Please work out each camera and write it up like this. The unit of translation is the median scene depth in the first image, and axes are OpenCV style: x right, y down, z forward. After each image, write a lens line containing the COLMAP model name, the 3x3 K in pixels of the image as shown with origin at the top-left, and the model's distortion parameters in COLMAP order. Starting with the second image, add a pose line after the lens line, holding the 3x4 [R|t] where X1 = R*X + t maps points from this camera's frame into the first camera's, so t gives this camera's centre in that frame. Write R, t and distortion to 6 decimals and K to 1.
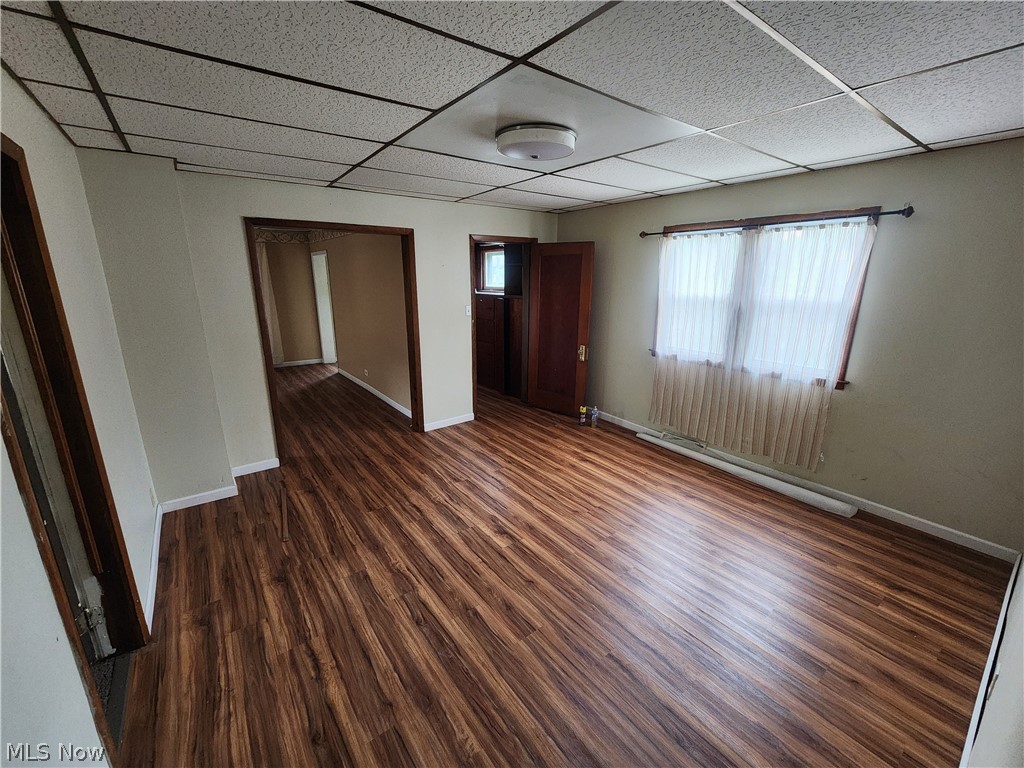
lens RADIAL K [[421.2, 0, 514.8], [0, 421.2, 385.2], [0, 0, 1]] dist [0.002451, 0.000212]
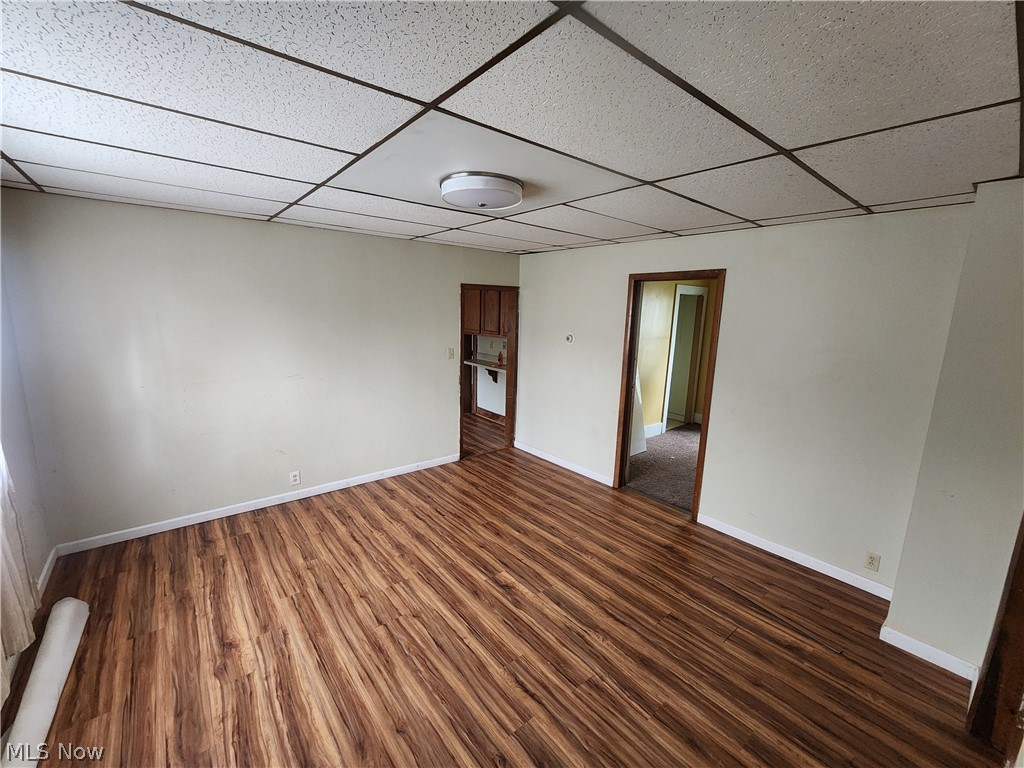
lens RADIAL K [[421.2, 0, 509.5], [0, 421.2, 383.0], [0, 0, 1]] dist [0.002451, 0.000212]
pose [[-0.999175, -0.022484, -0.033815, 0.005591], [-0.034734, 0.904611, 0.424822, -0.477556], [0.021038, 0.425646, -0.904645, 1.668513]]
